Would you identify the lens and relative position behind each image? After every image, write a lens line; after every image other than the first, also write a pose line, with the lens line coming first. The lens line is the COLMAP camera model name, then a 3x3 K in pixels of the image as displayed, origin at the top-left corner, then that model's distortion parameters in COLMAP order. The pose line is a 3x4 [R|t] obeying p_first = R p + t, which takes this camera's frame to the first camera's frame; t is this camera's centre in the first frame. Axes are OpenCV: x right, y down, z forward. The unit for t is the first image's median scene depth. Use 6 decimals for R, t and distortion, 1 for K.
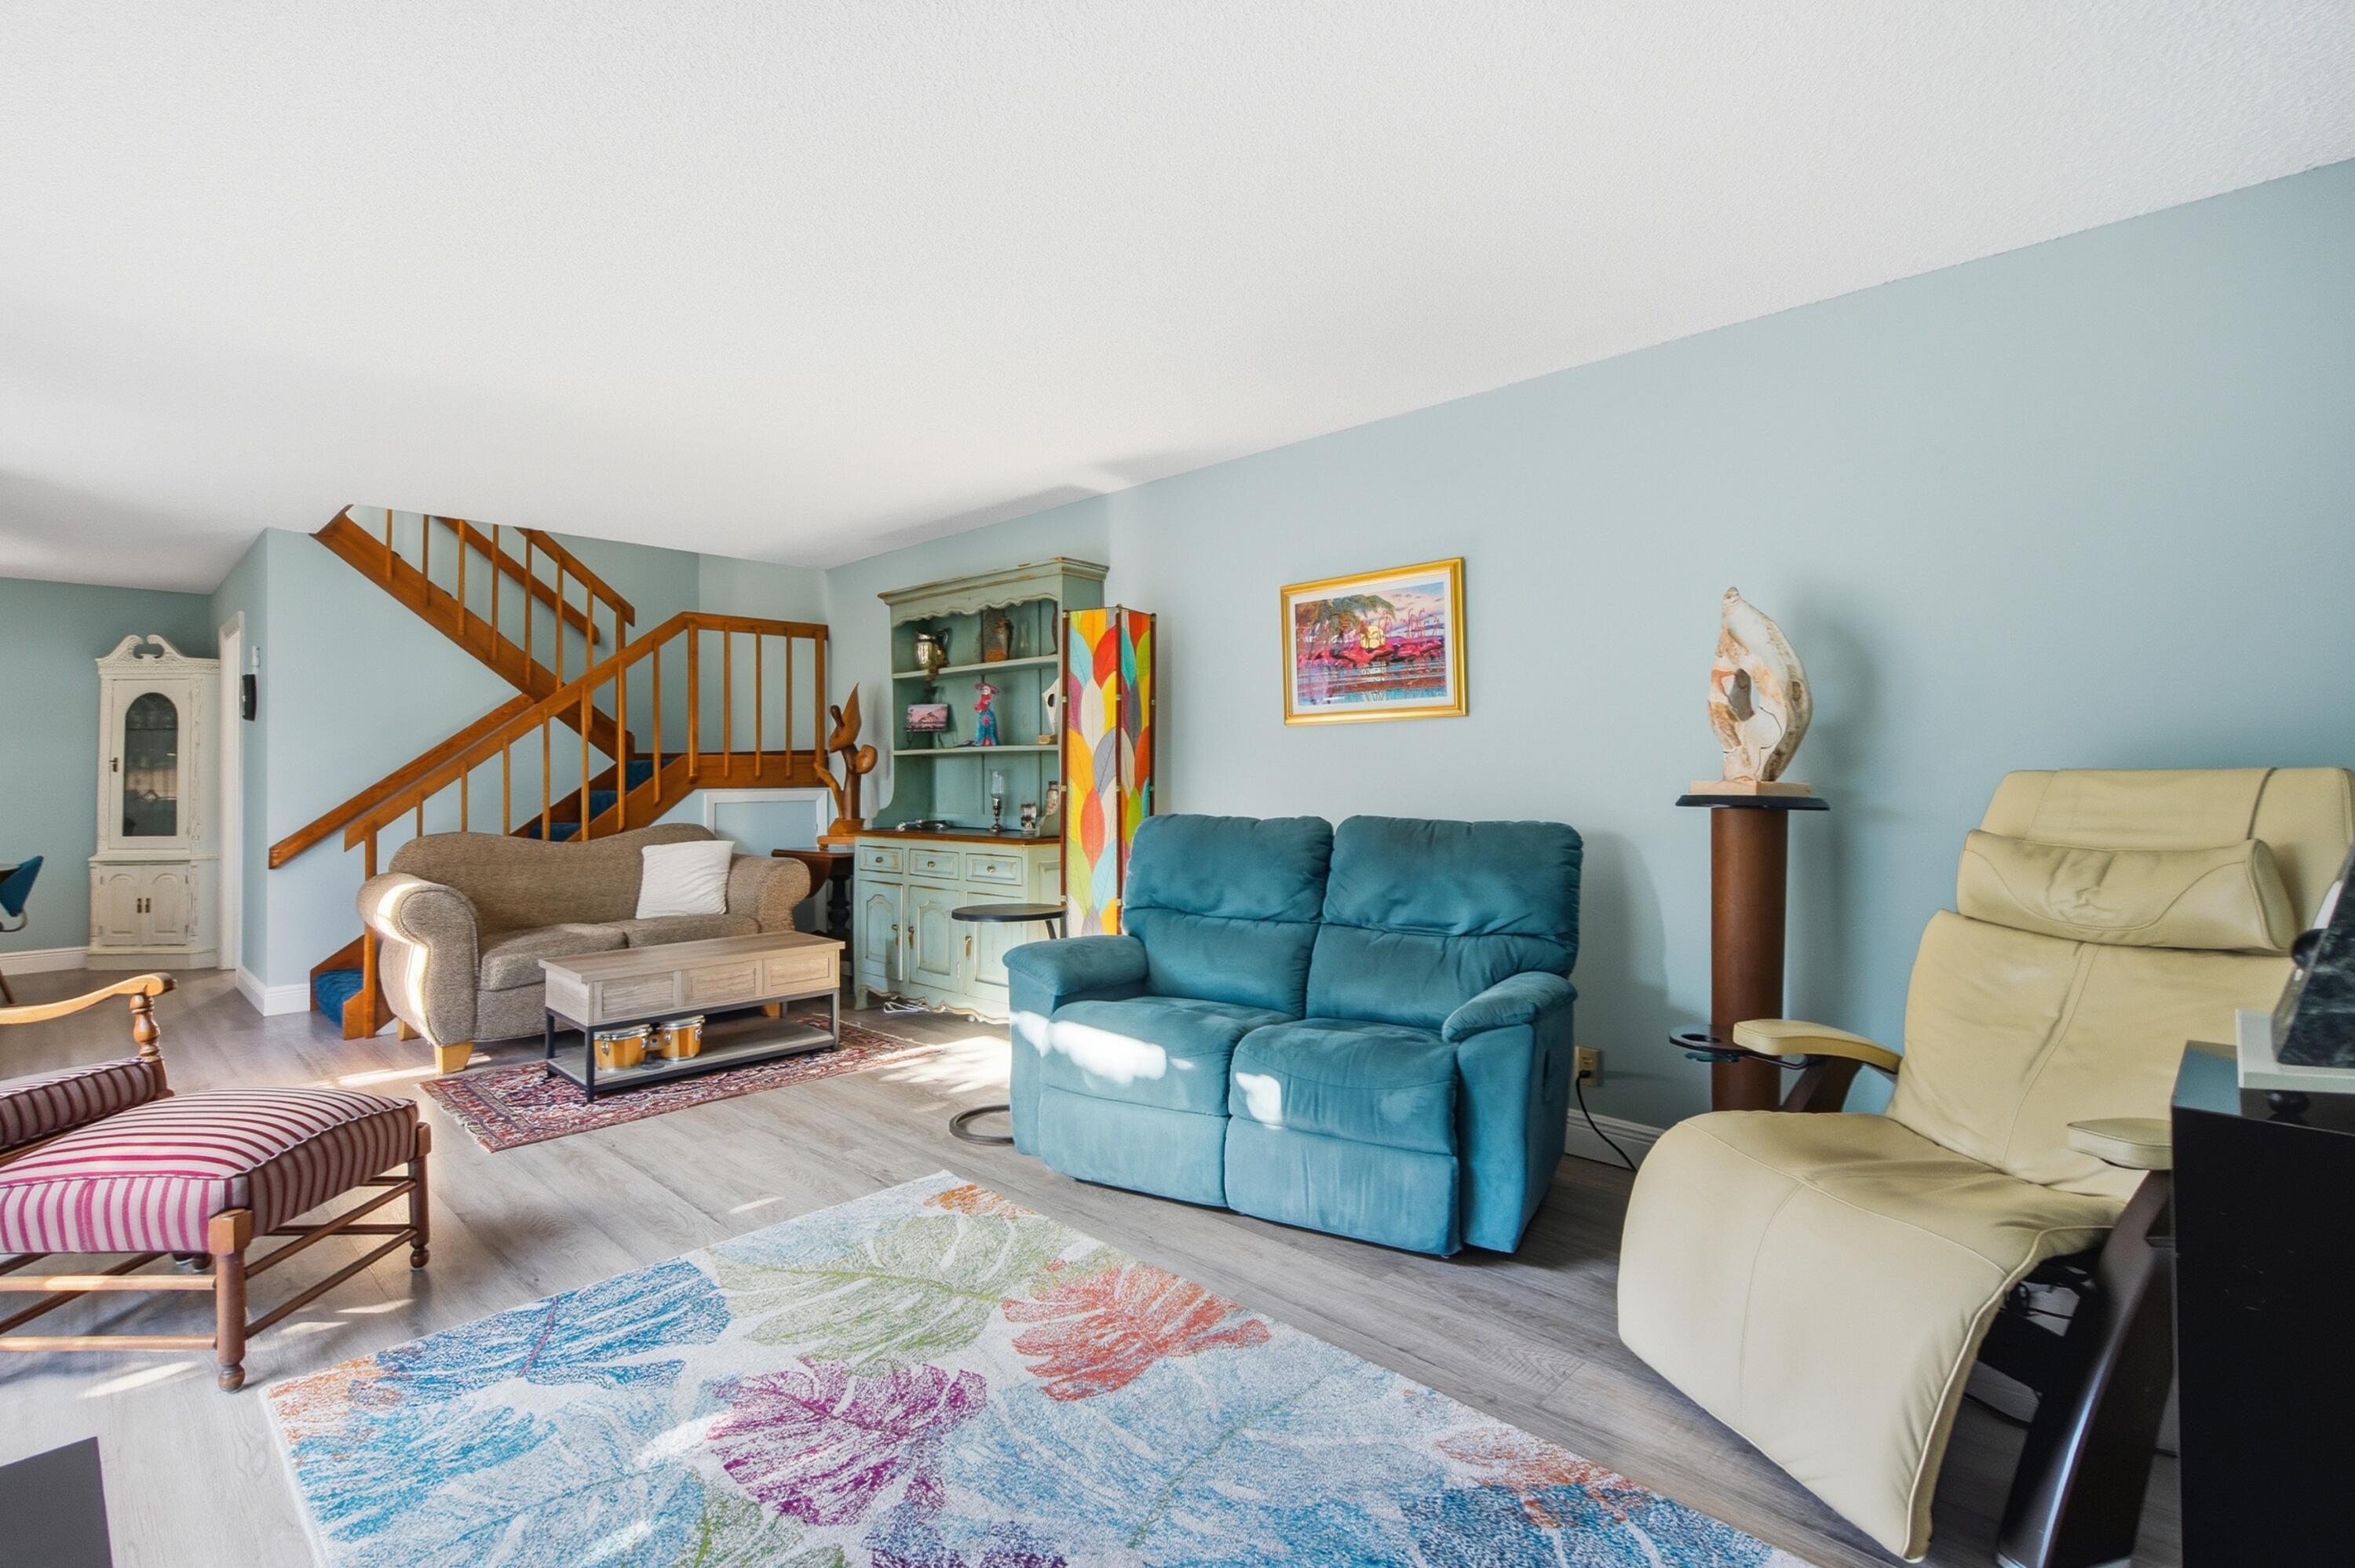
lens RADIAL K [[1081.0, 0, 1177.5], [0, 1081.0, 784.0], [0, 0, 1]] dist [0.001735, 0.000088]
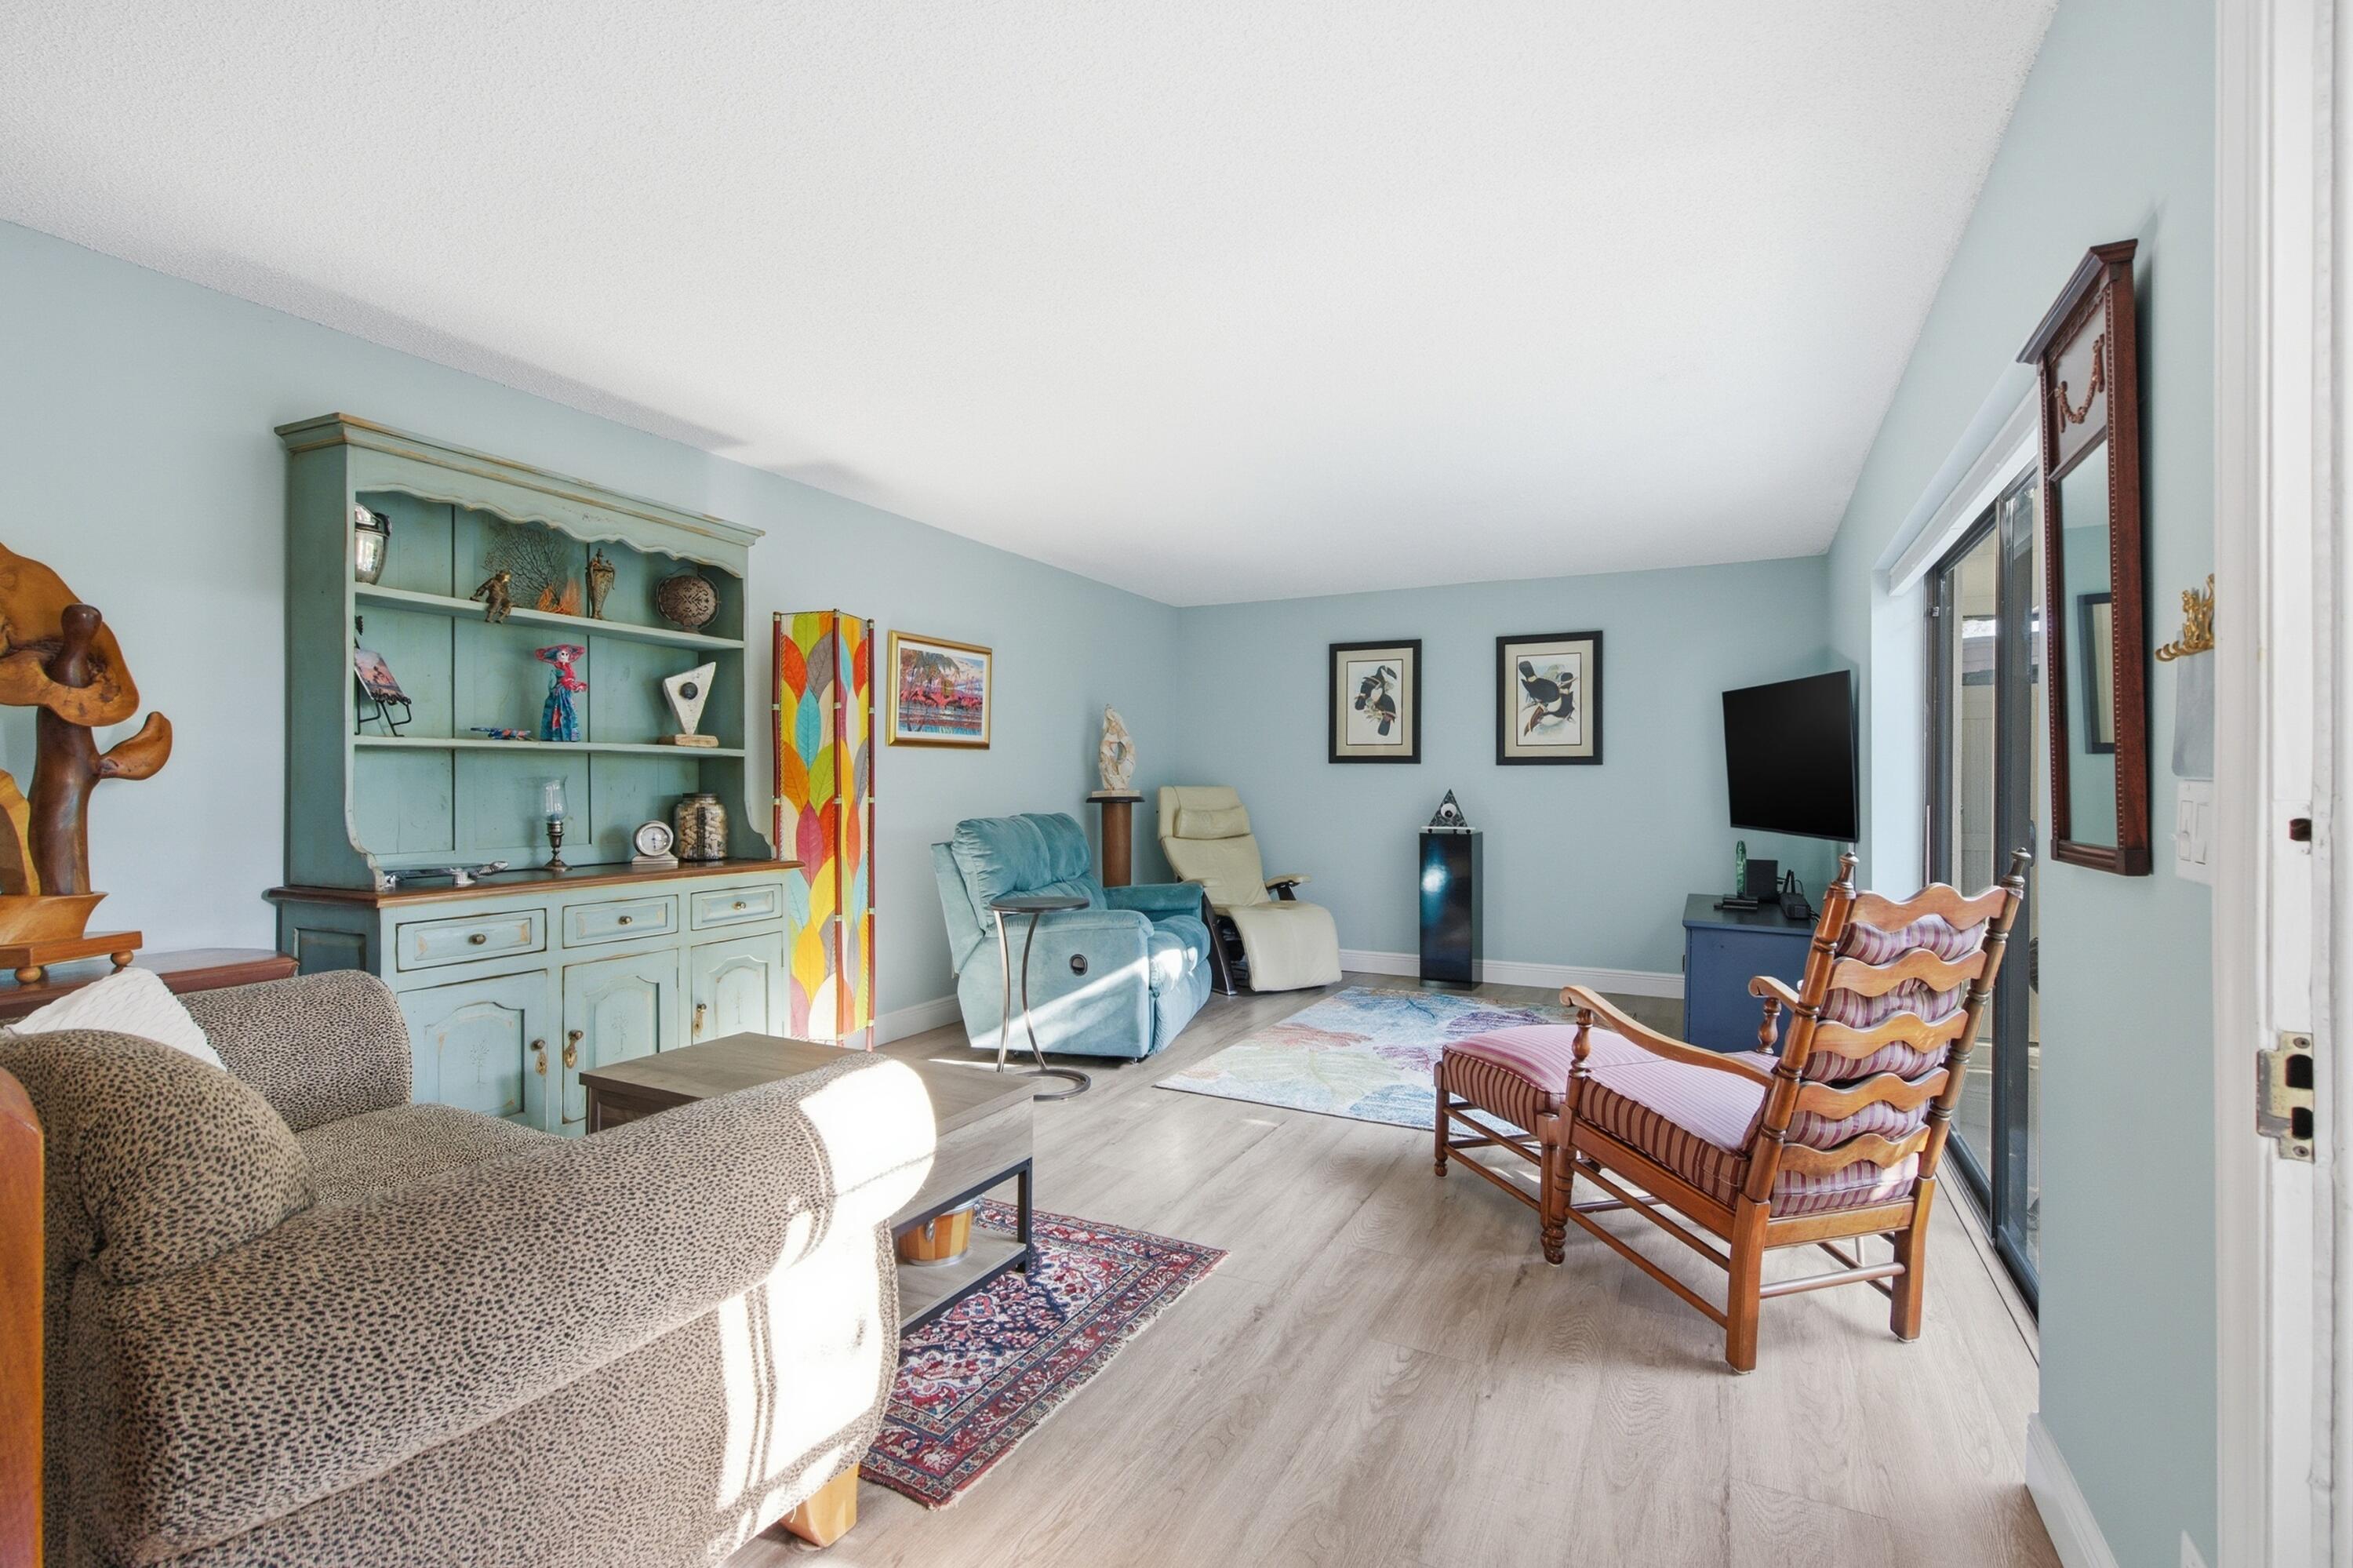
lens RADIAL K [[1058.7, 0, 1176.0], [0, 1058.7, 808.4], [0, 0, 1]] dist [0.001798, 0.000242]
pose [[-0.279486, -0.011285, 0.960083, -1.265919], [0.013795, 0.999781, 0.015768, 0.001278], [-0.960051, 0.017651, -0.279269, 1.157312]]
